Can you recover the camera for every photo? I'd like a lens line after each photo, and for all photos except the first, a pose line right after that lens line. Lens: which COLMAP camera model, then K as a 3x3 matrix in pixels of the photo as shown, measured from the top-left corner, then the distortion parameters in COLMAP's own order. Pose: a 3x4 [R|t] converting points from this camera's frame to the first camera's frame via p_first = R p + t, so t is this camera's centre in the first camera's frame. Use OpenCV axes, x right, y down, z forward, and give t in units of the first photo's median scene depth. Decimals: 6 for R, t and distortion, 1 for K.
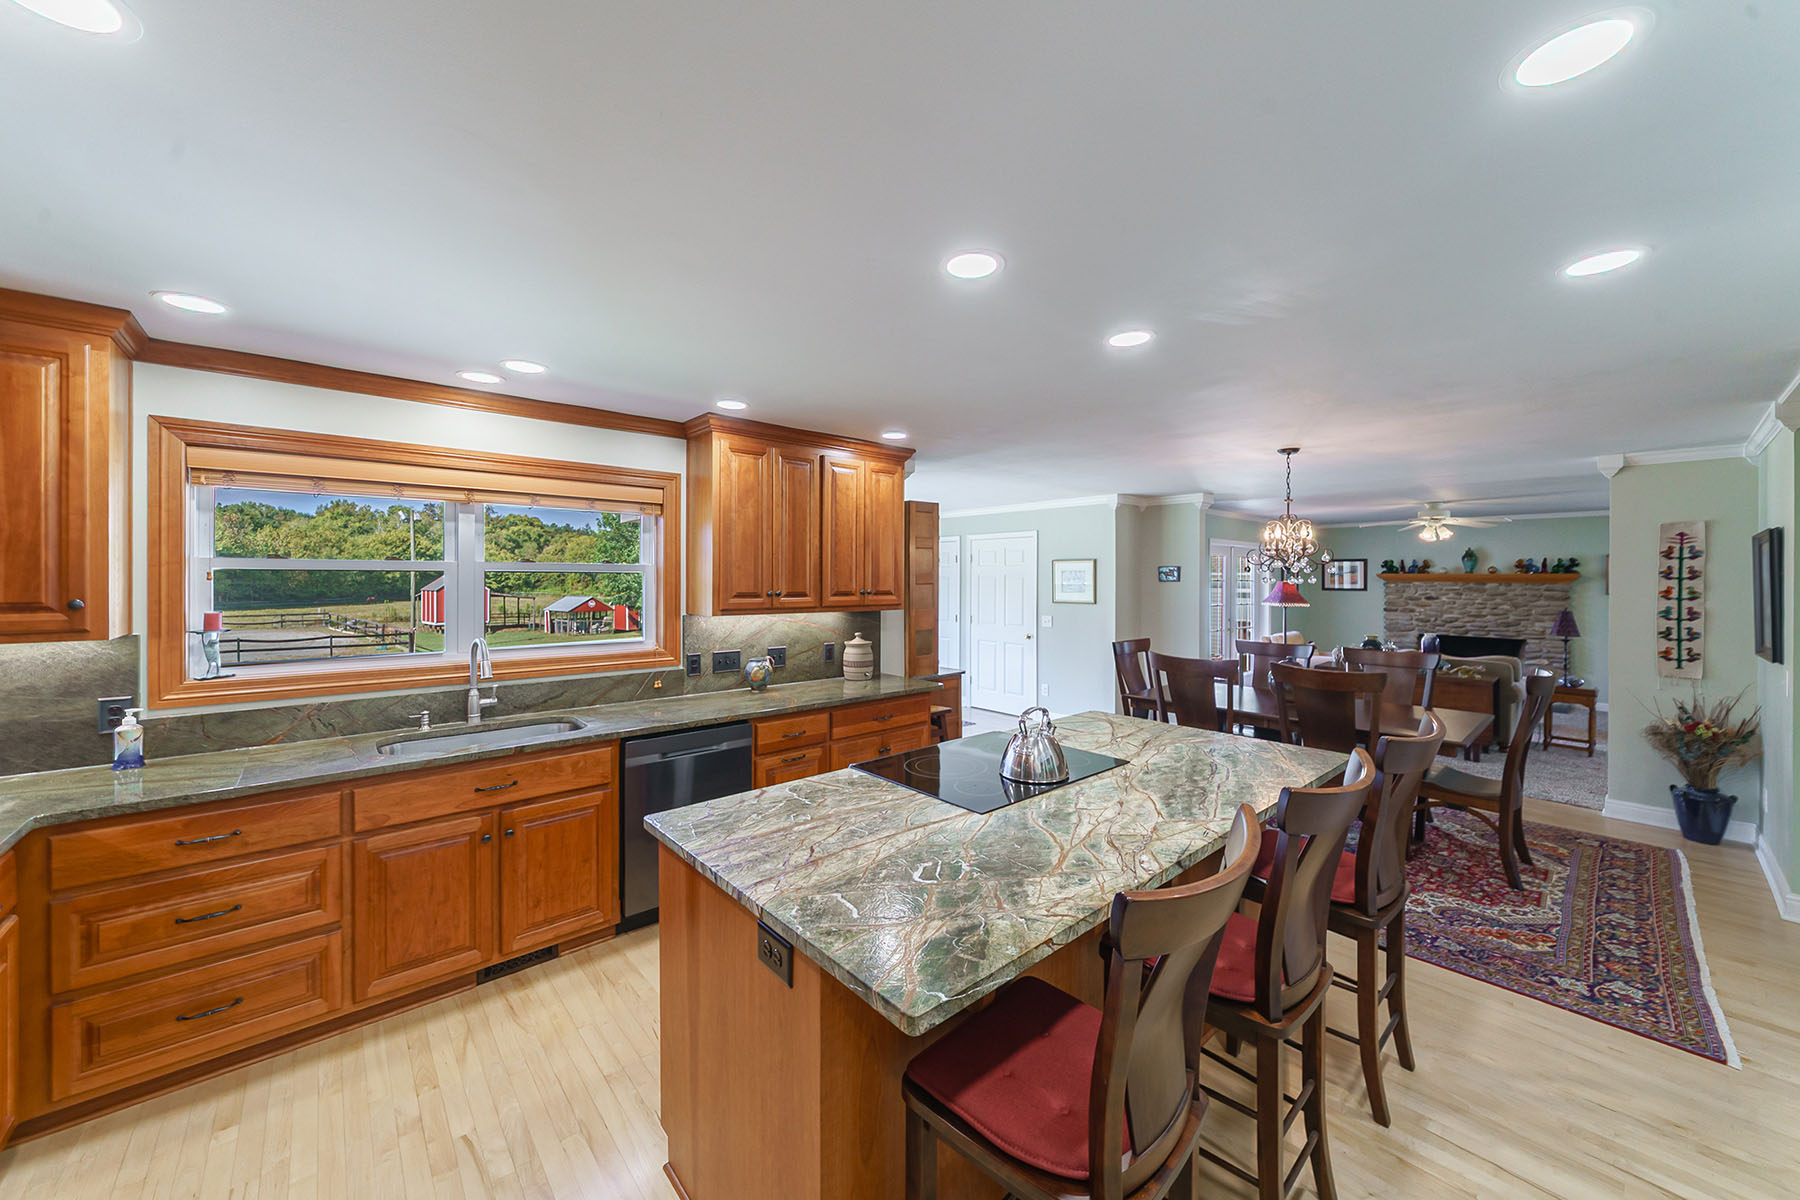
lens RADIAL K [[659.8, 0, 882.2], [0, 659.8, 576.8], [0, 0, 1]] dist [-0.001795, -0.000353]
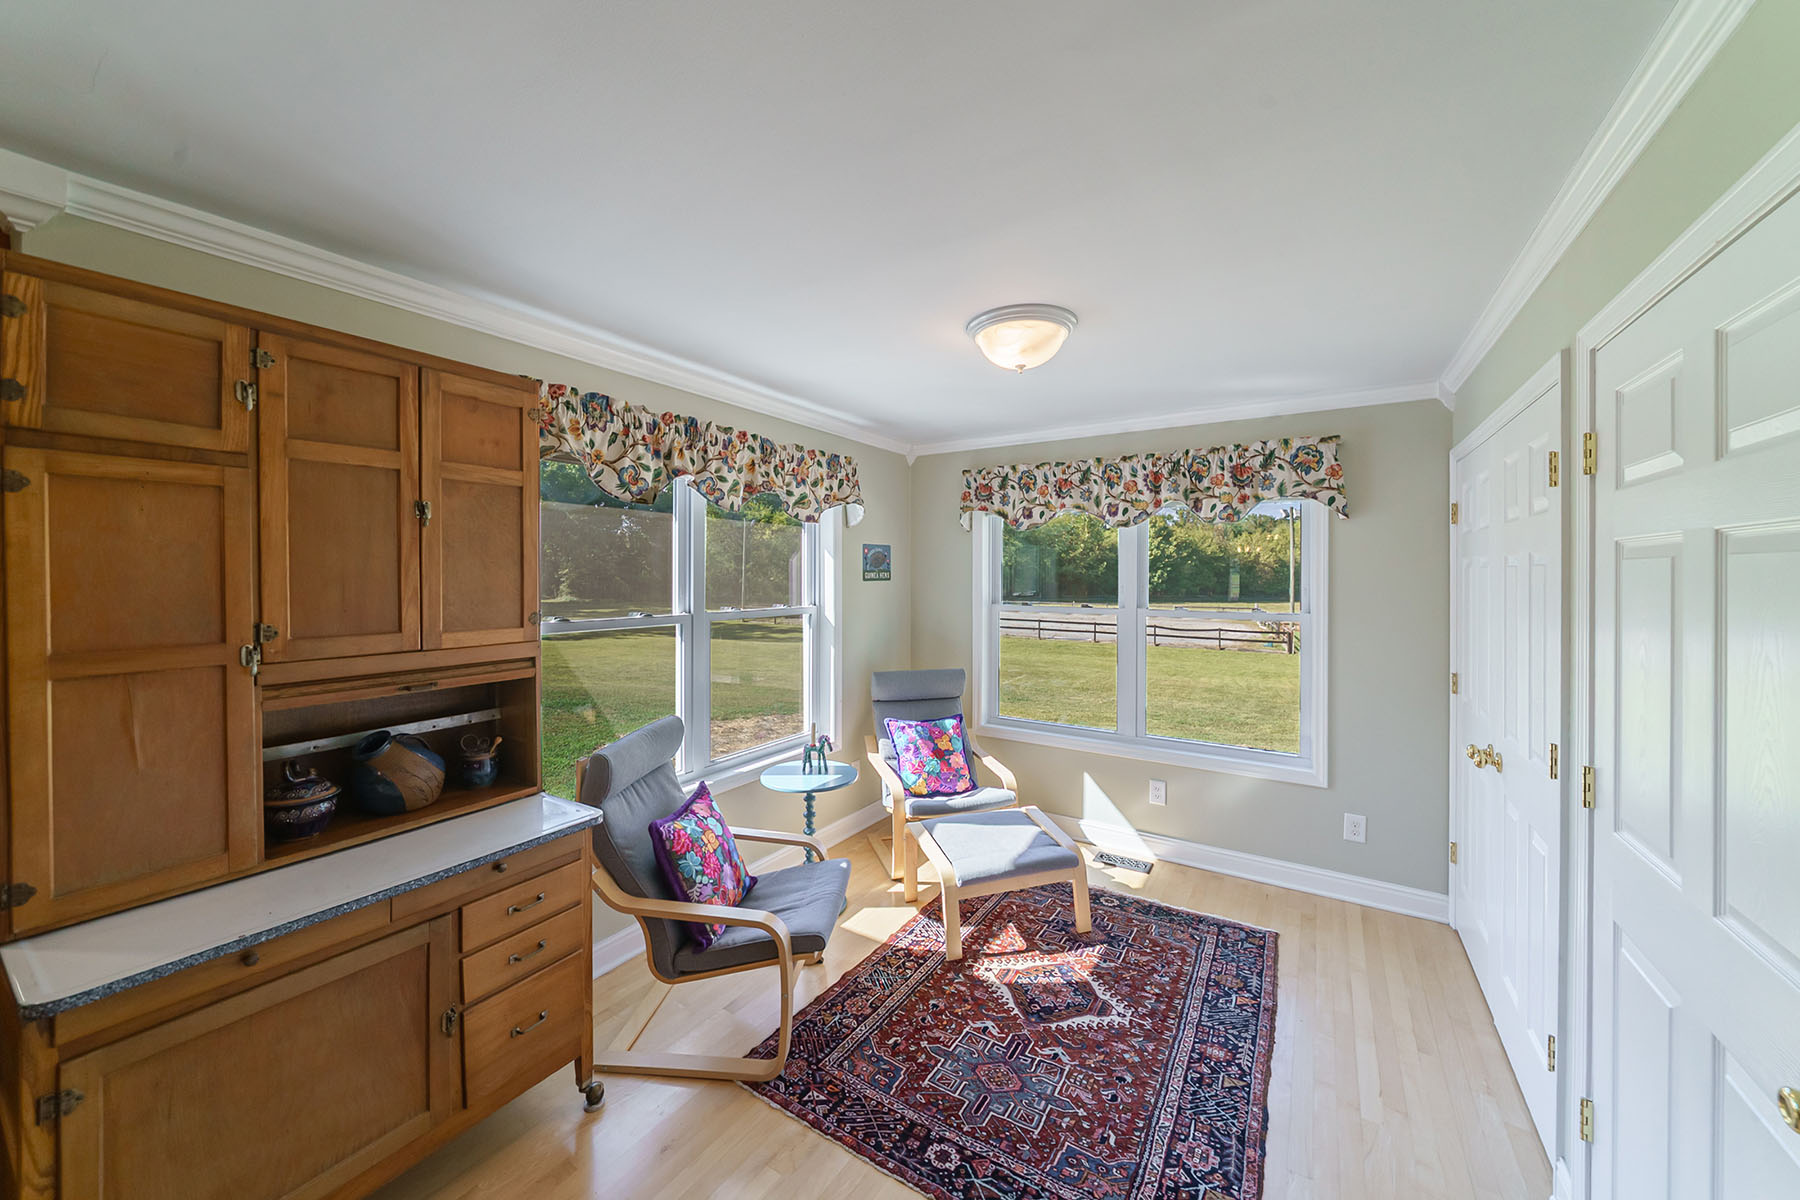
lens RADIAL K [[659.8, 0, 882.2], [0, 659.8, 576.8], [0, 0, 1]] dist [-0.001795, -0.000353]
pose [[0.284638, 0.001187, -0.958634, 0.570910], [0.001002, 0.999998, 0.001536, 0.015522], [0.958635, -0.001398, 0.284636, 1.732363]]
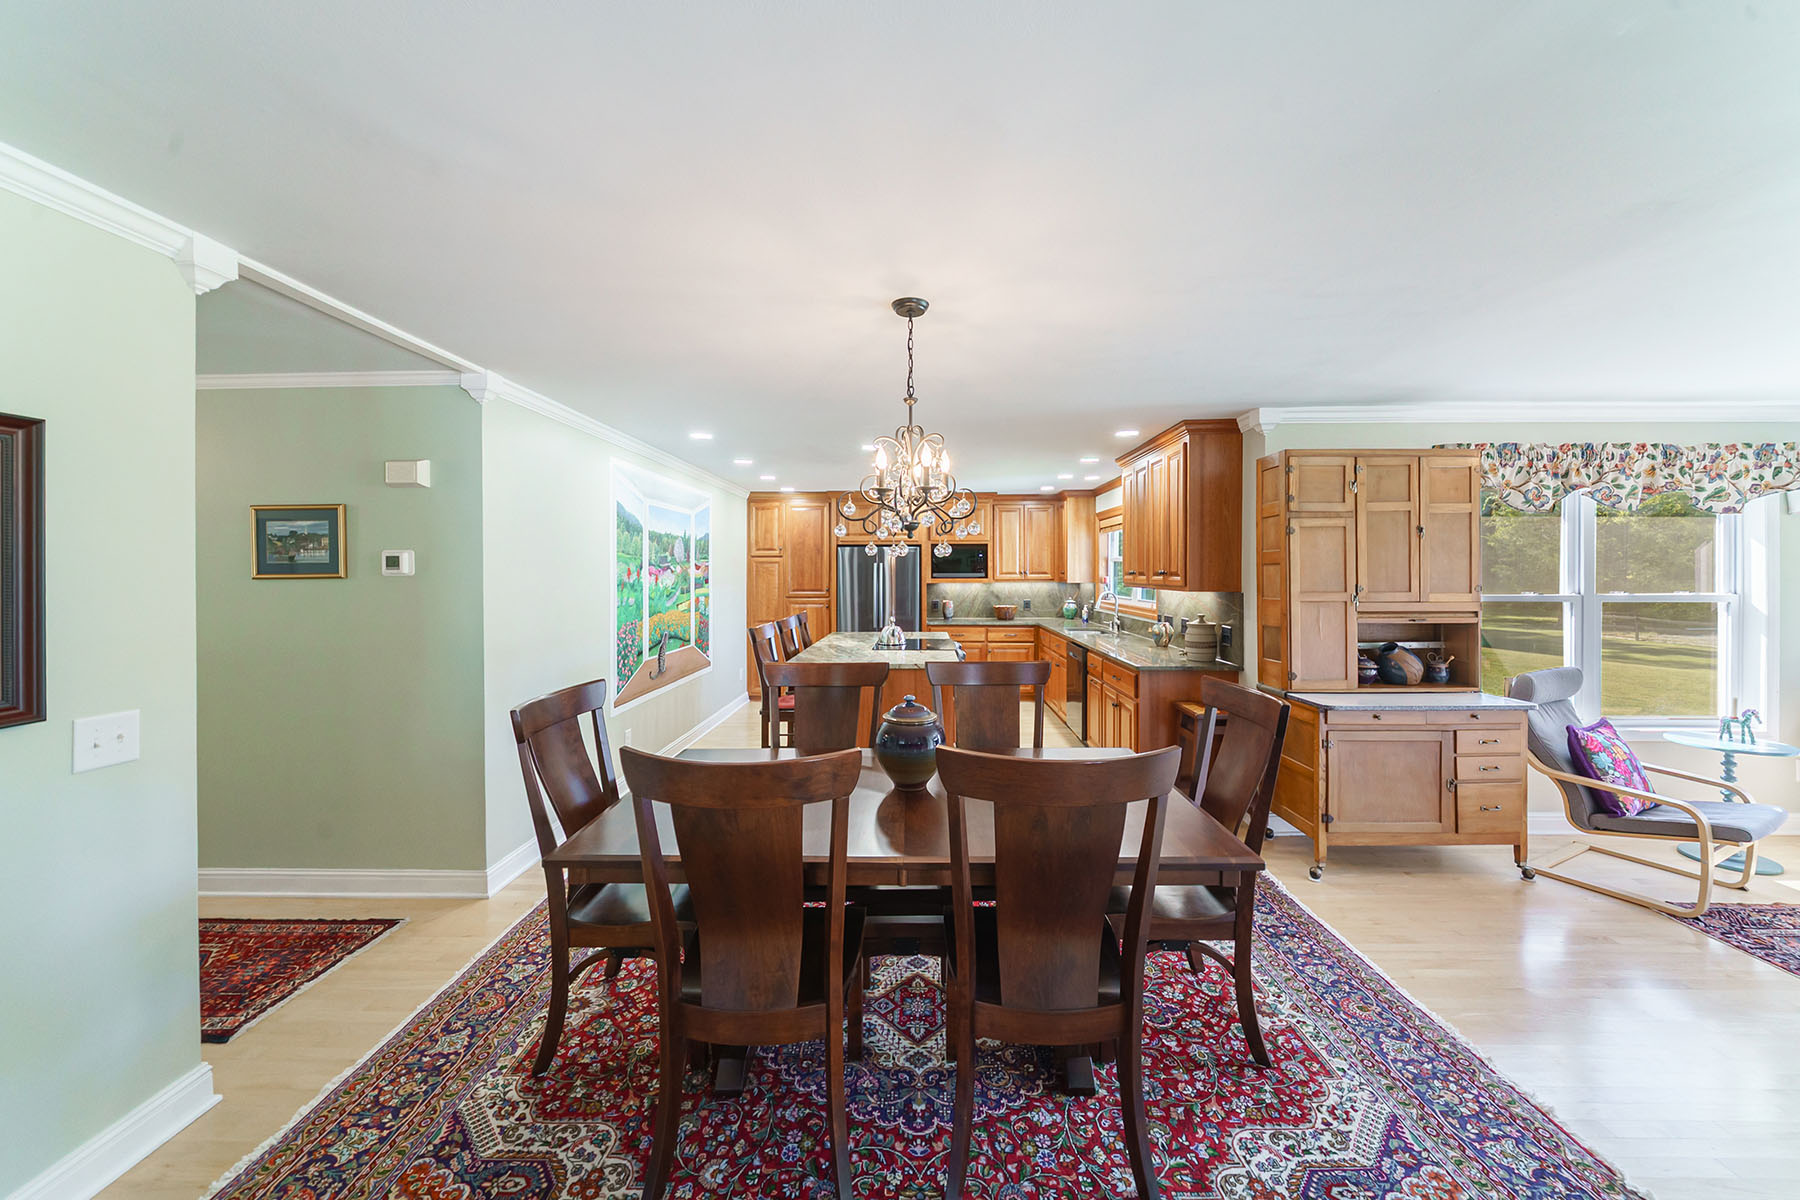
lens RADIAL K [[648.7, 0, 925.8], [0, 648.7, 575.4], [0, 0, 1]] dist [-0.001557, 0.000189]
pose [[-0.646279, 0.002430, -0.763097, 1.190983], [0.001659, 0.999997, 0.001779, 0.029653], [0.763099, -0.000117, -0.646281, 1.603761]]
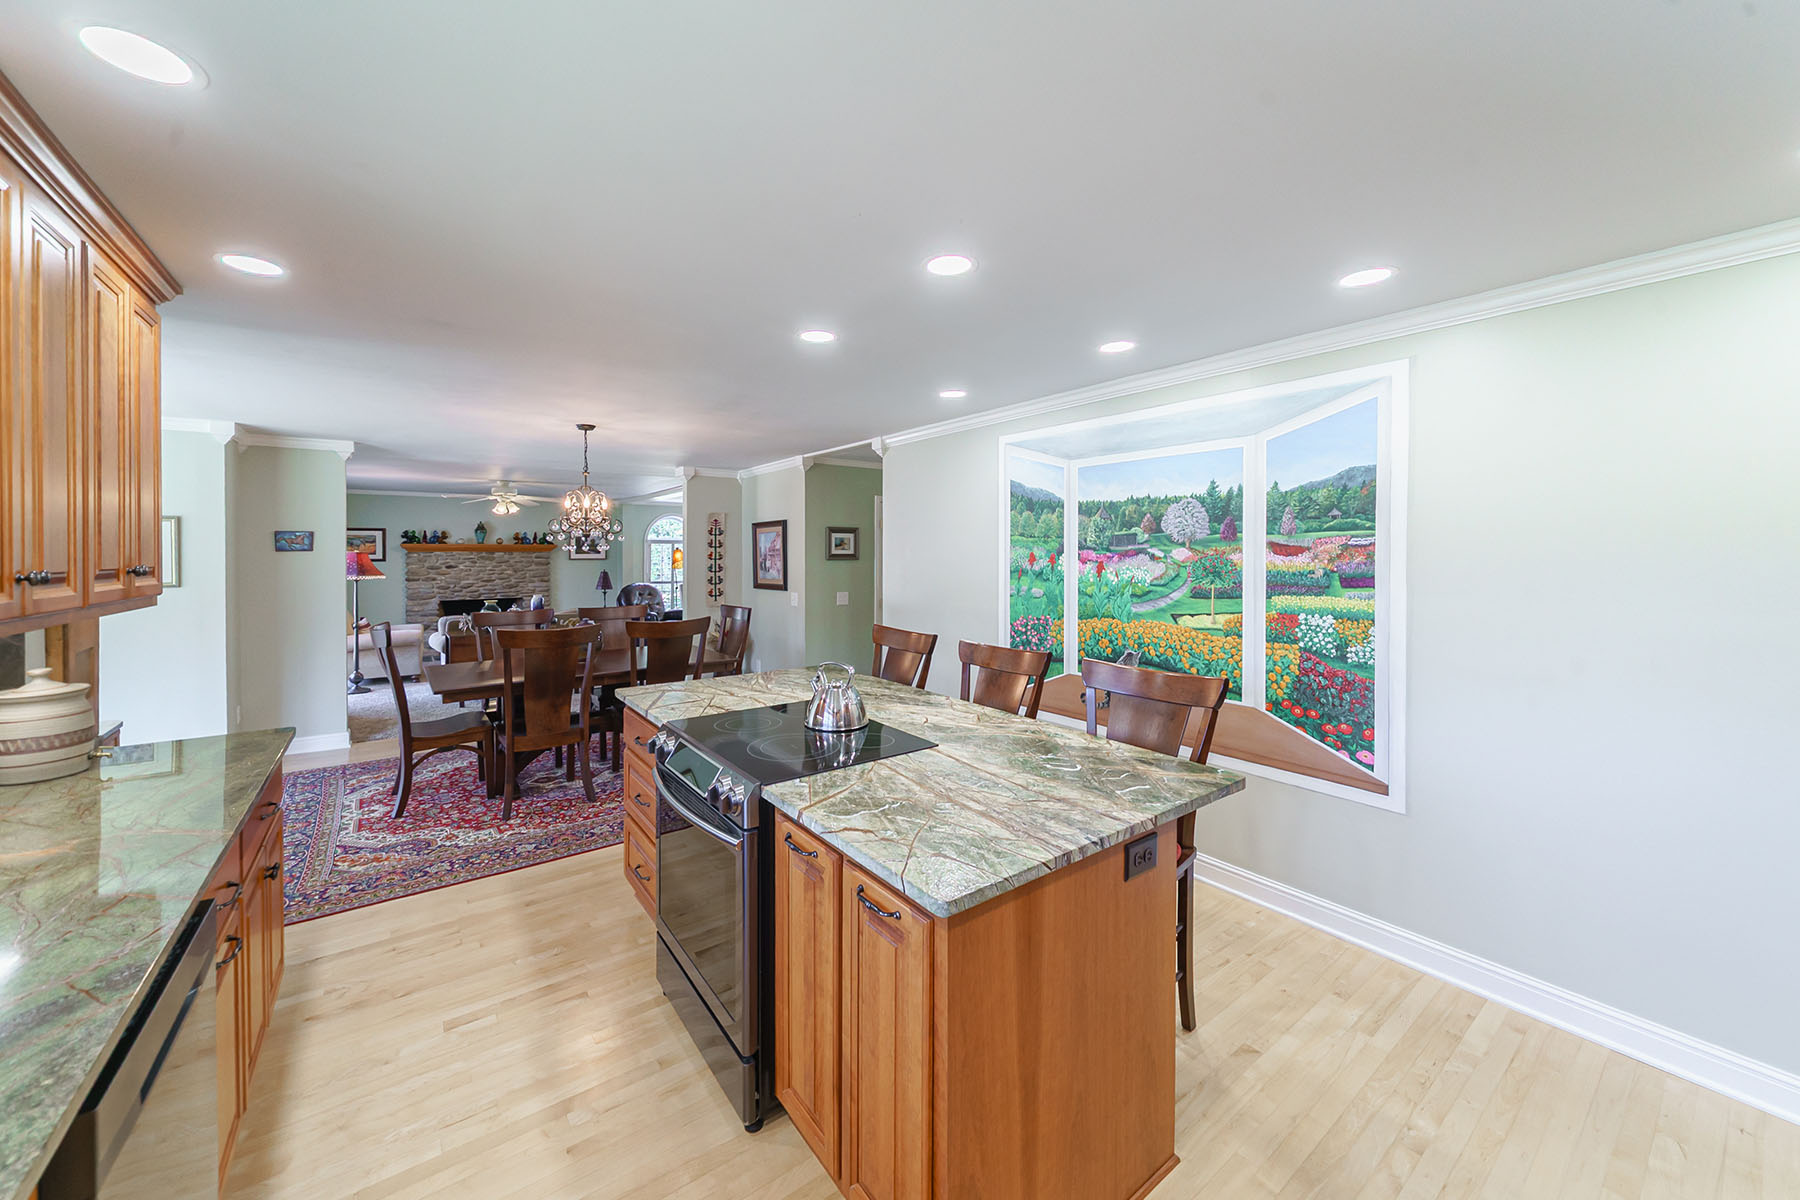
lens RADIAL K [[669.5, 0, 890.0], [0, 669.5, 550.6], [0, 0, 1]] dist [-0.001823, -0.000064]
pose [[0.069588, -0.002255, 0.997573, -0.519874], [0.000402, 0.999997, 0.002233, 0.010047], [-0.997576, 0.000245, 0.069589, 0.515585]]
